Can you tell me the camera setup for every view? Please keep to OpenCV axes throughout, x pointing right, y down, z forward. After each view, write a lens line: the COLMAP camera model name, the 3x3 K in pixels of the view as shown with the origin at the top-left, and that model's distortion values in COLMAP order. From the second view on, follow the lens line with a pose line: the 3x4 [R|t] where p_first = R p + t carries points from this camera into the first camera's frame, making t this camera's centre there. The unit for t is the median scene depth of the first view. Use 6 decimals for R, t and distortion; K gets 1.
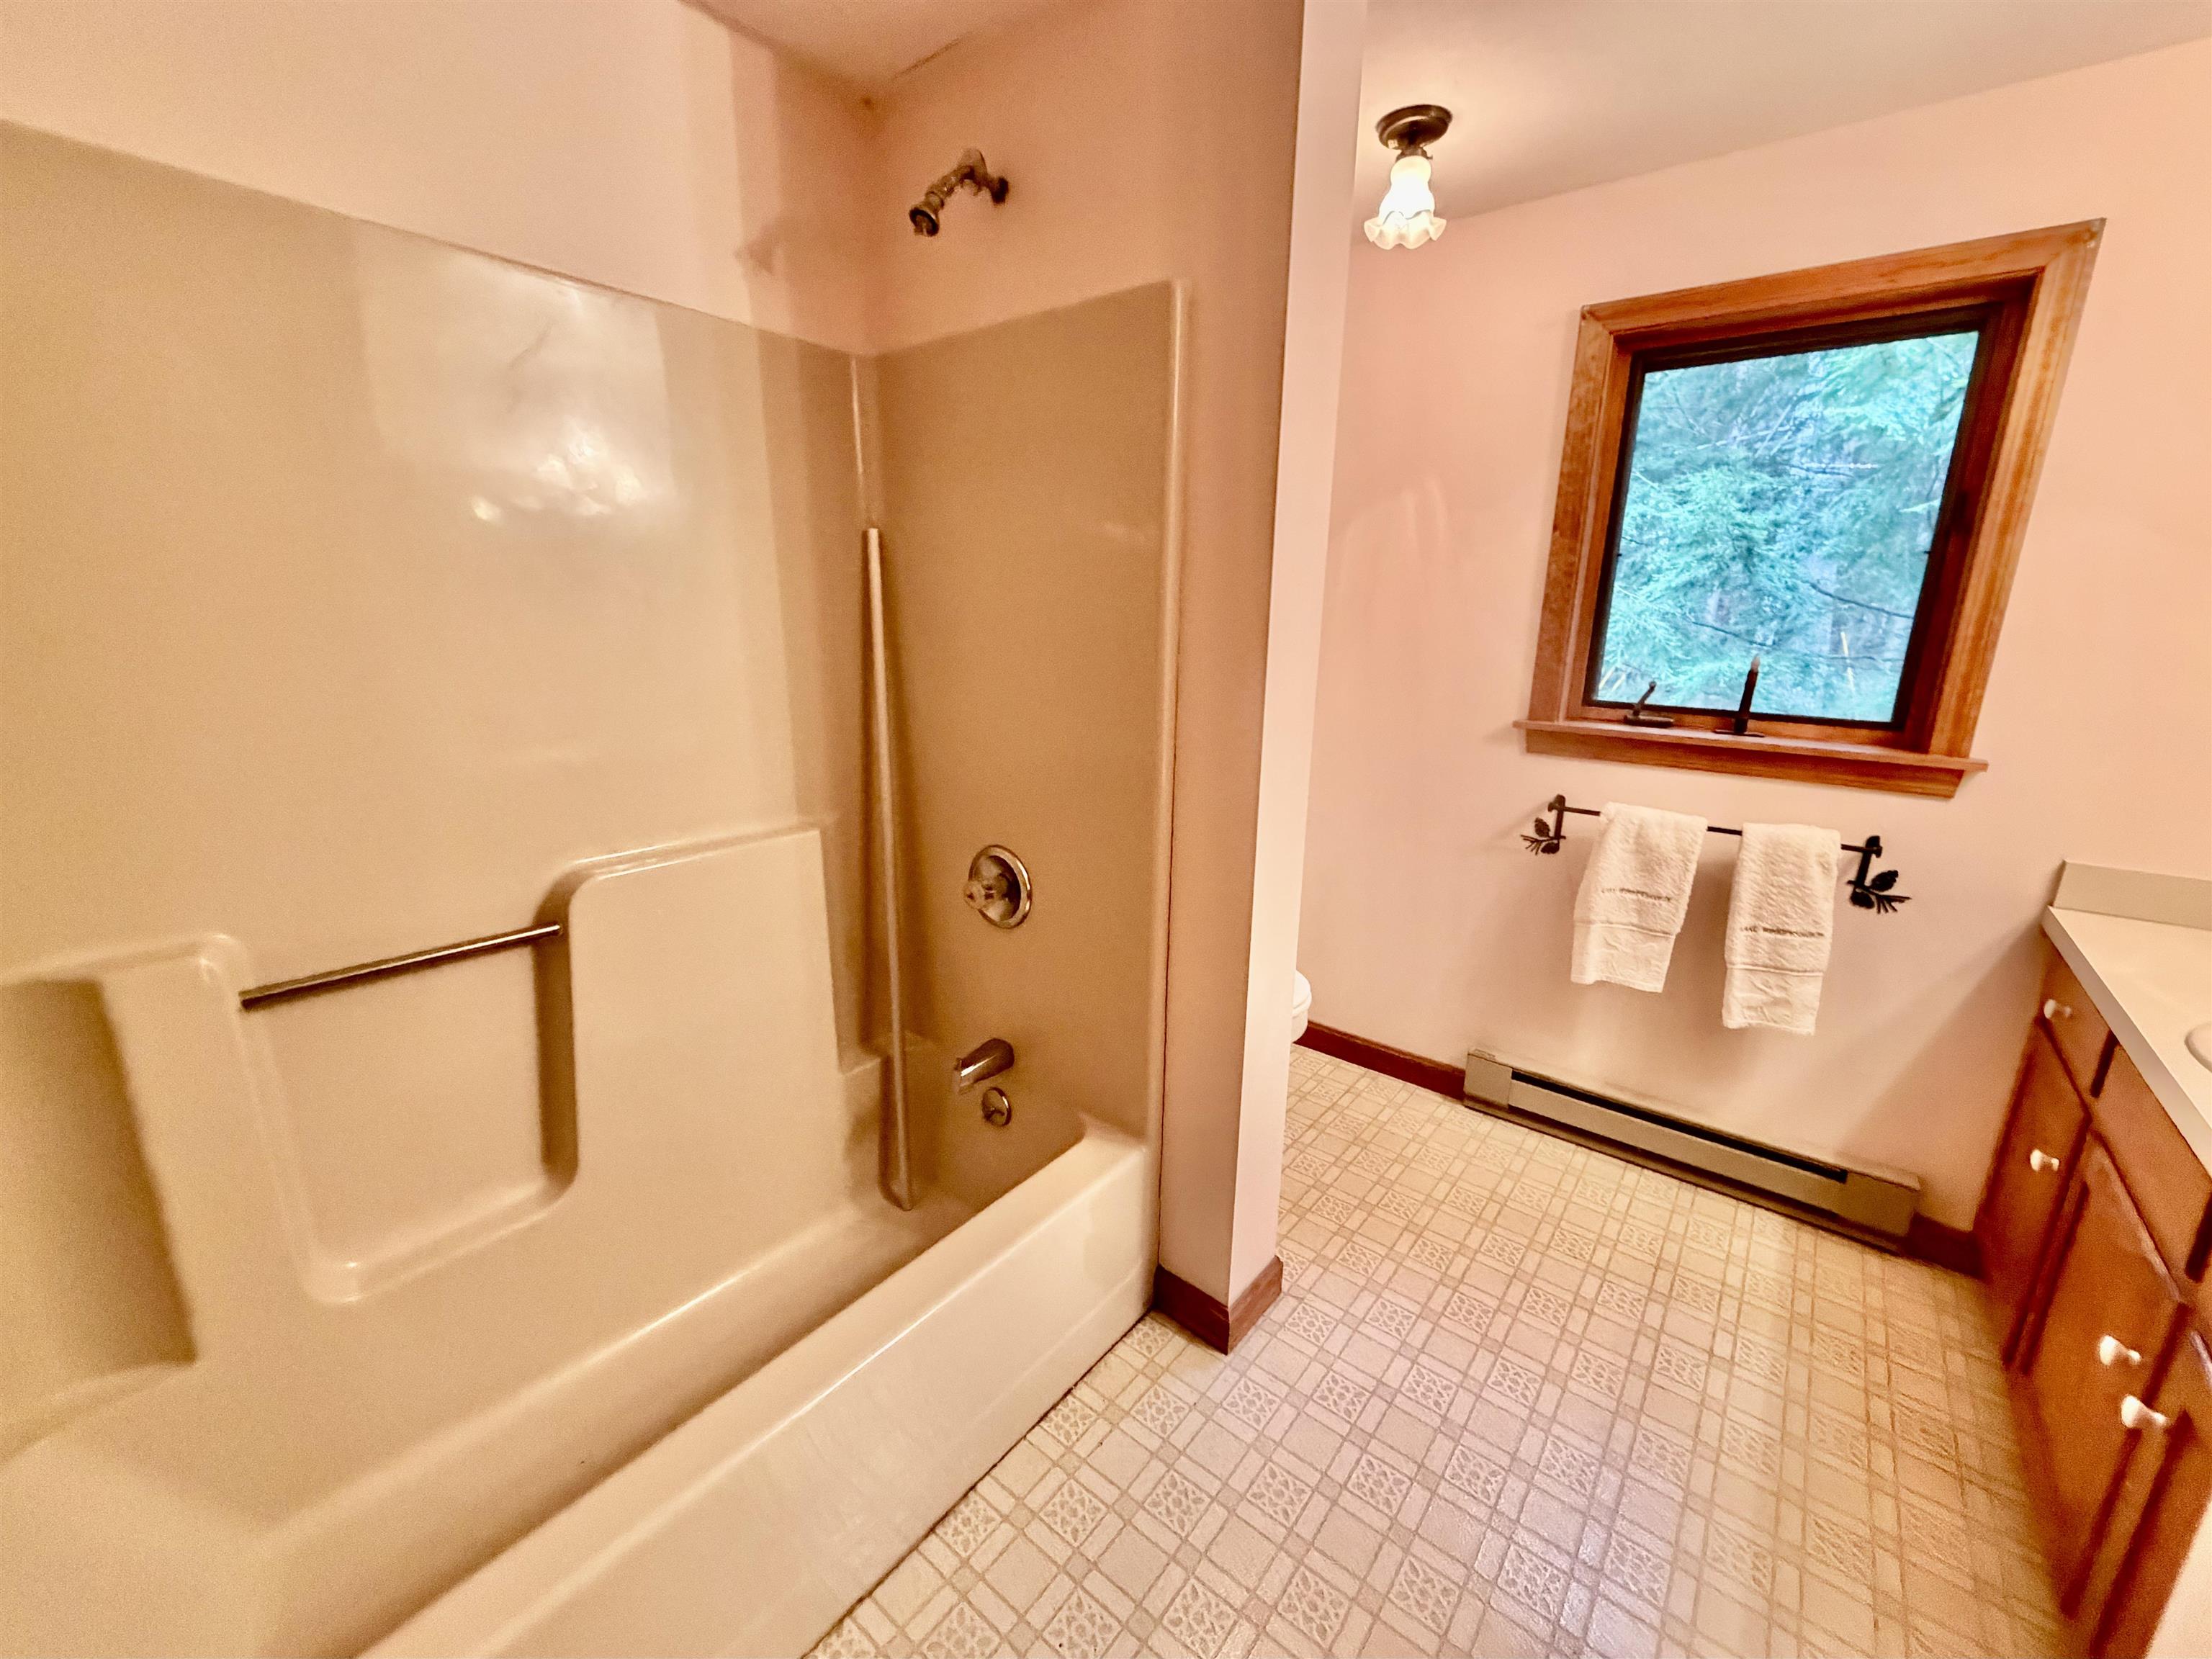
lens RADIAL K [[889.2, 0, 1106.0], [0, 889.2, 829.5], [0, 0, 1]] dist [0.001110, 0.000031]
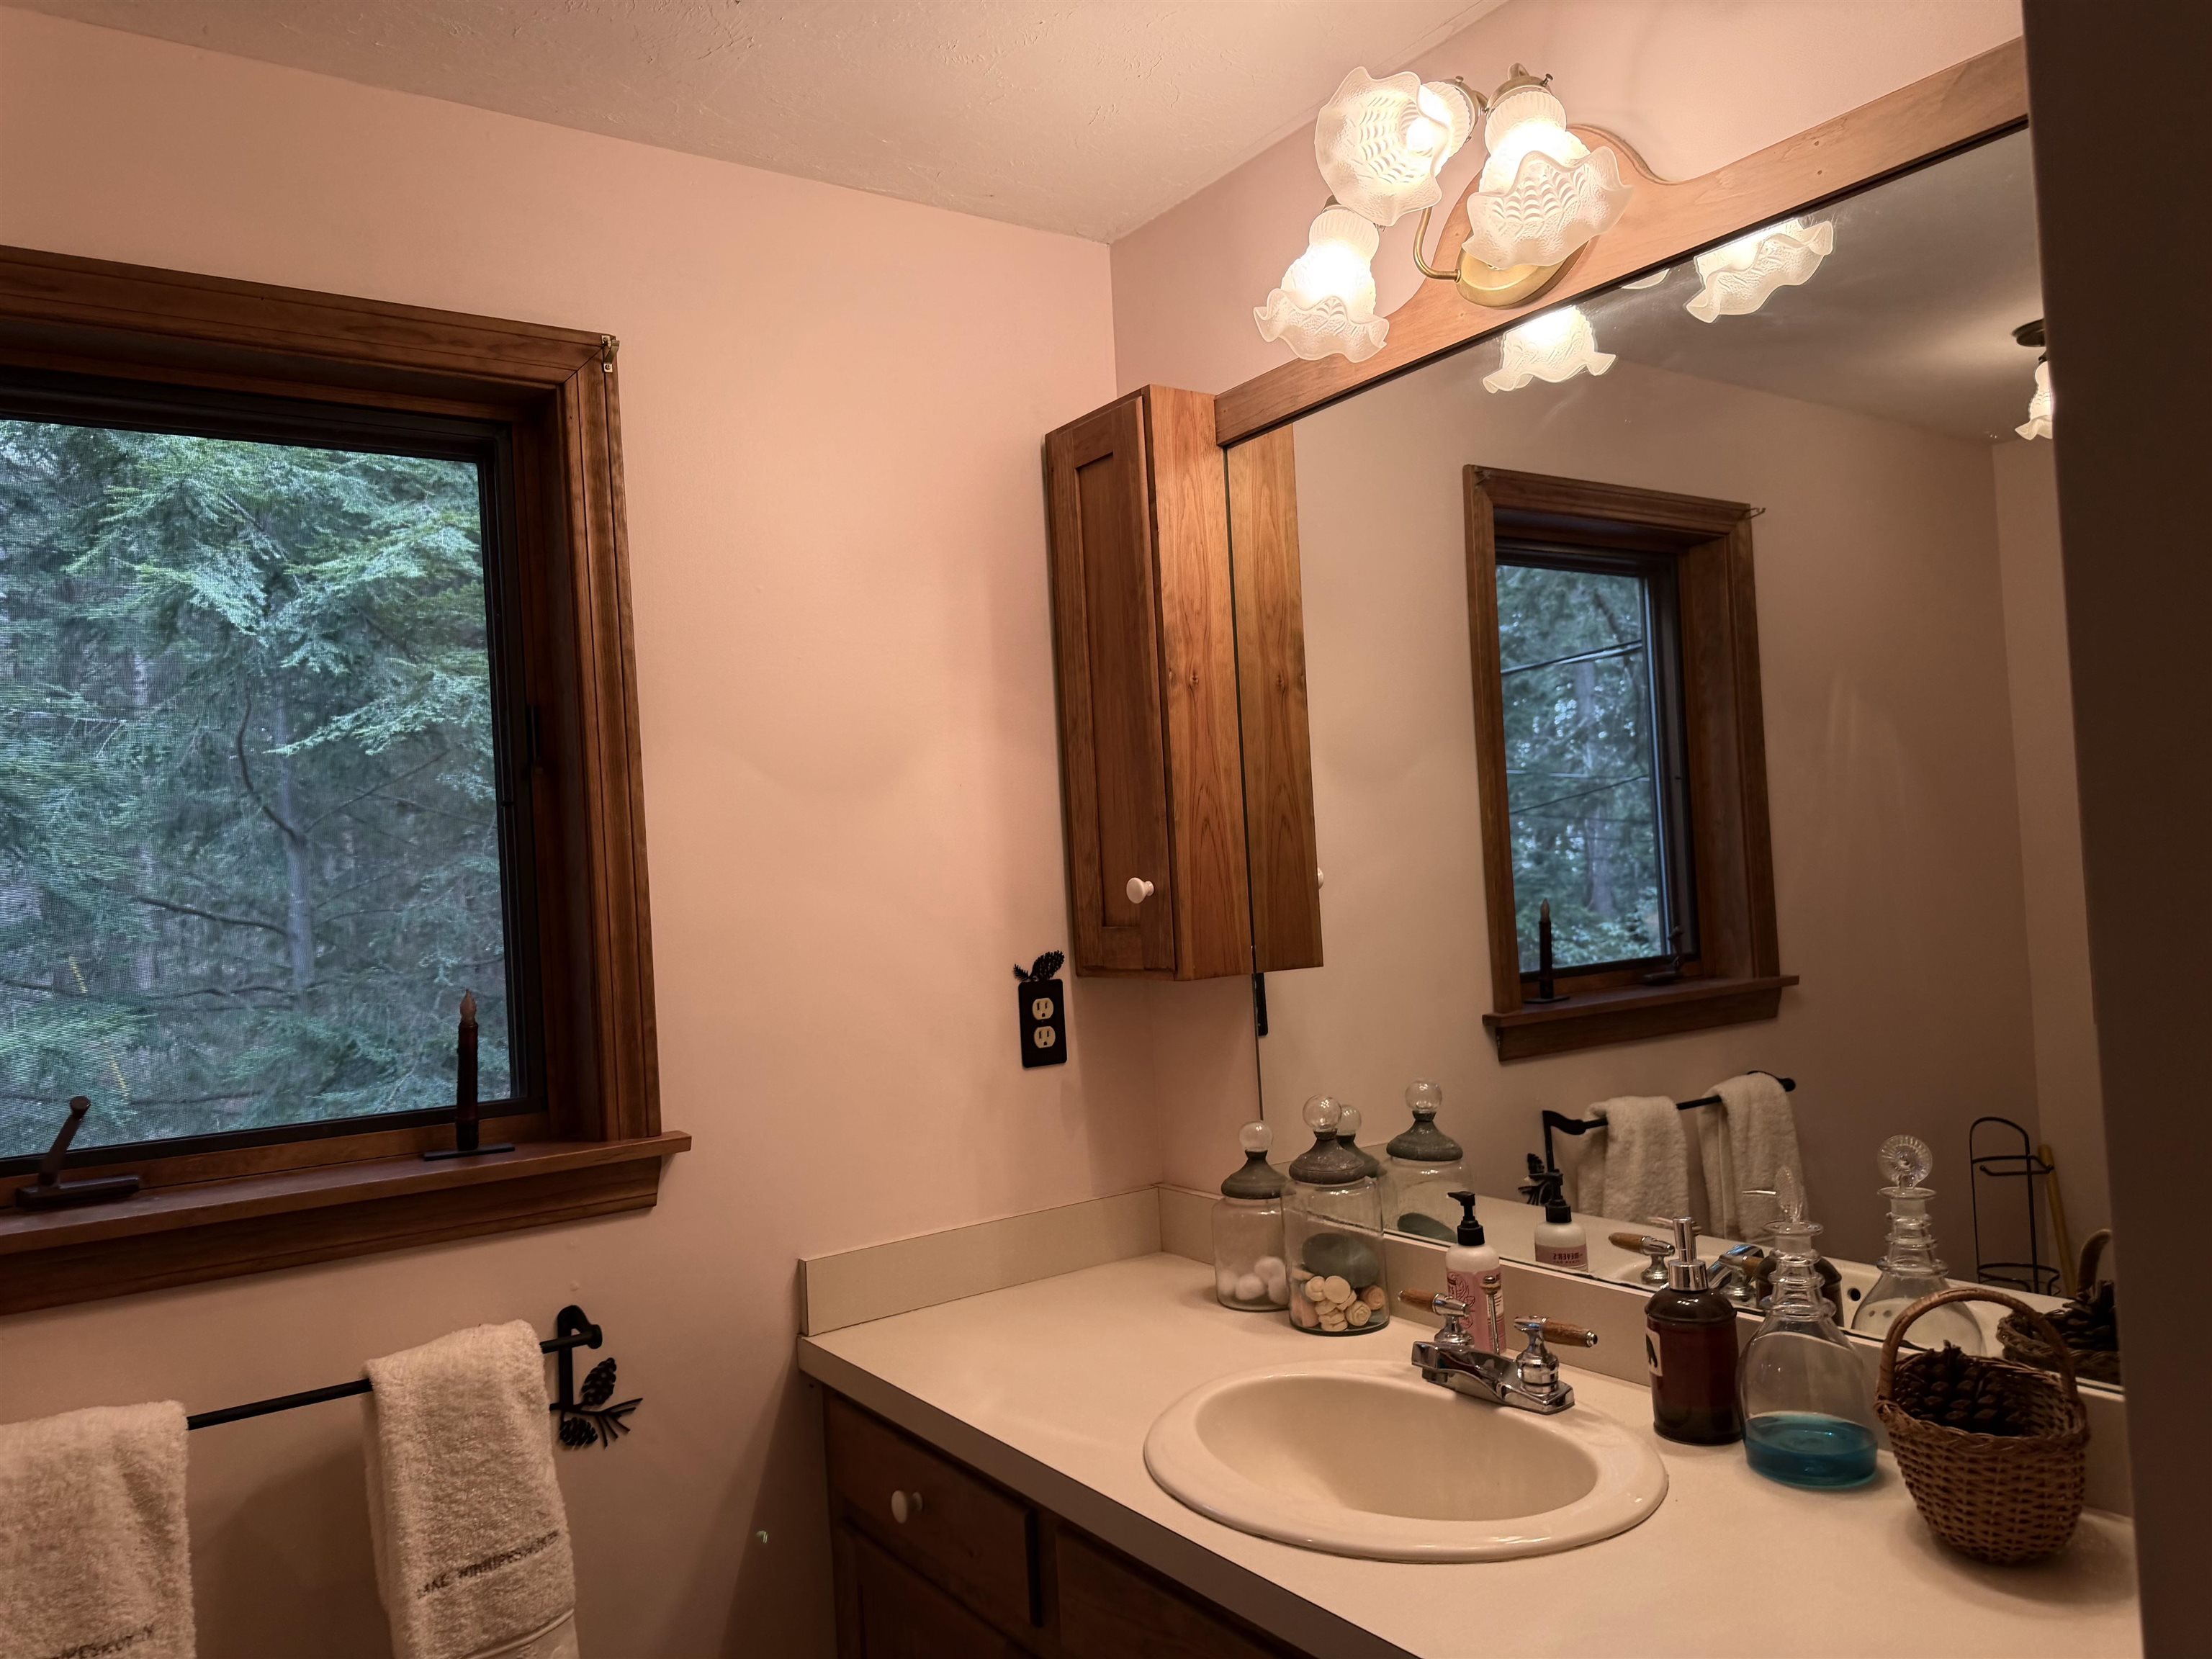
lens RADIAL K [[1579.3, 0, 1106.0], [0, 1579.3, 829.5], [0, 0, 1]] dist [0.001533, 0.005048]
pose [[0.282407, -0.005378, 0.959279, 0.043694], [0.293066, 0.952660, -0.080936, -0.092600], [-0.913432, 0.303989, 0.270615, 0.350029]]
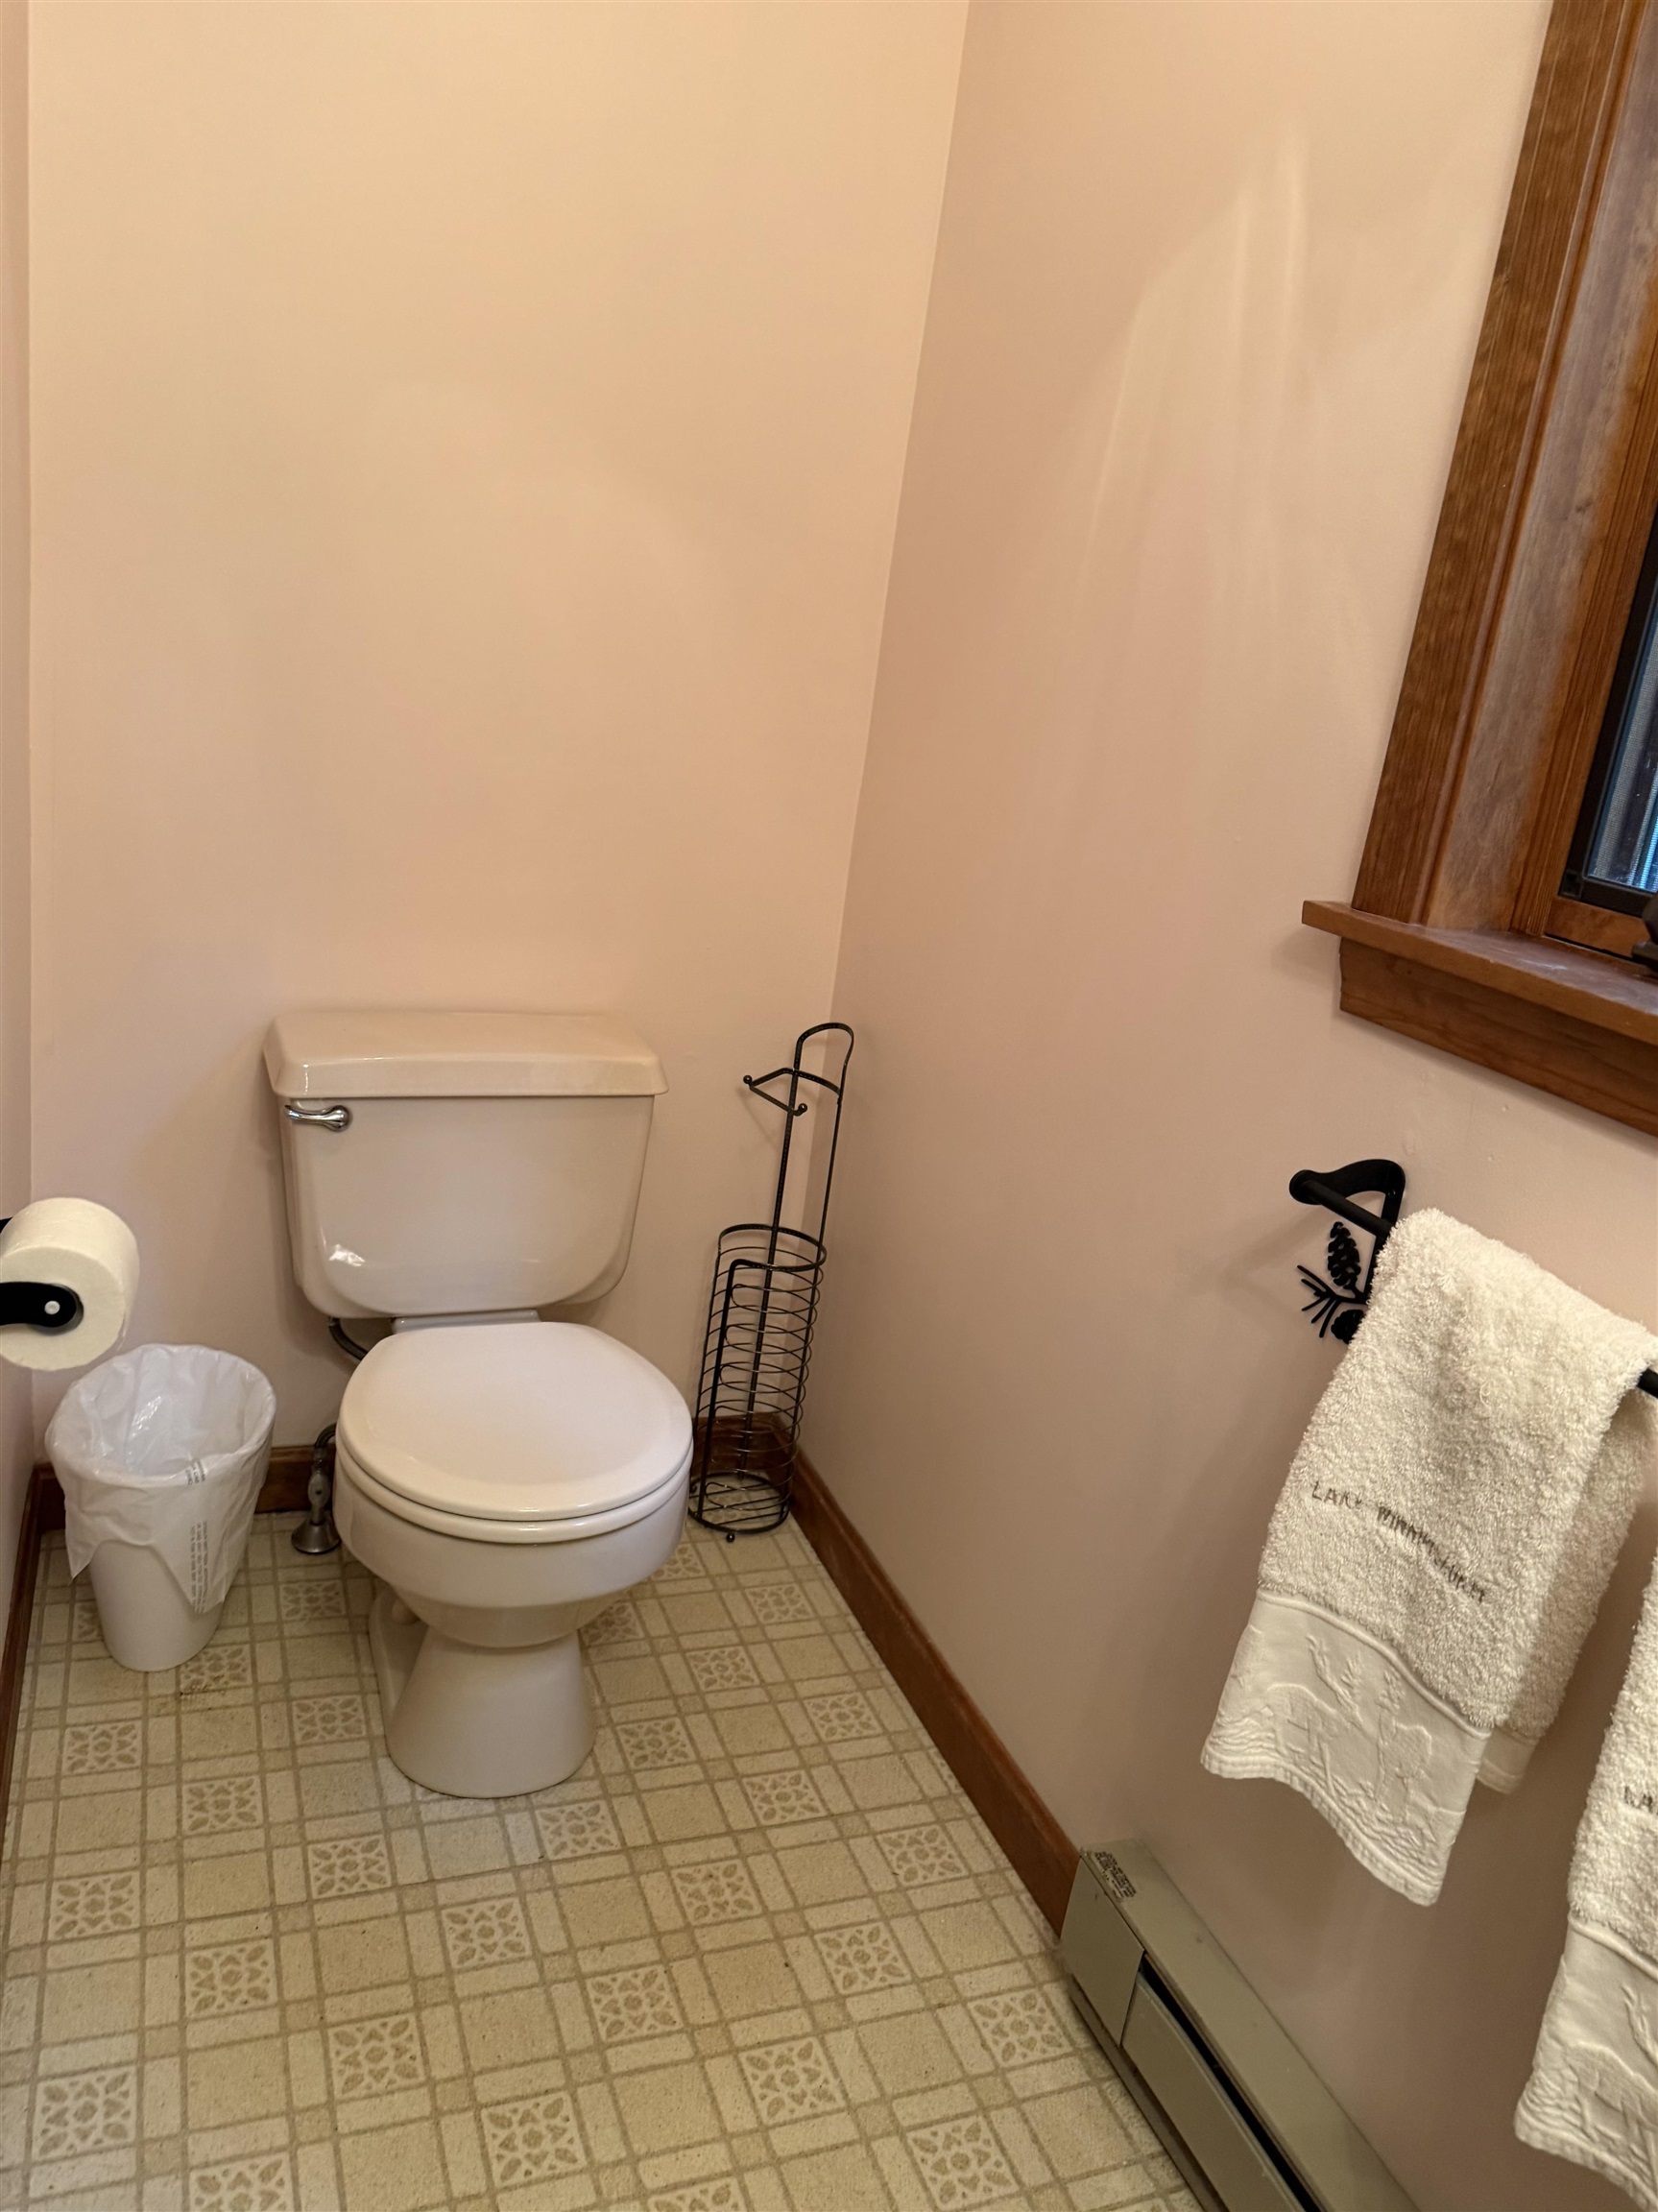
lens RADIAL K [[1685.4, 0, 829.0], [0, 1685.4, 1106.0], [0, 0, 1]] dist [0.011885, 0.003519]
pose [[0.859539, 0.235156, -0.453756, 0.696626], [-0.233907, 0.970416, 0.059828, -0.055214], [0.454401, 0.054712, 0.889115, 0.456087]]
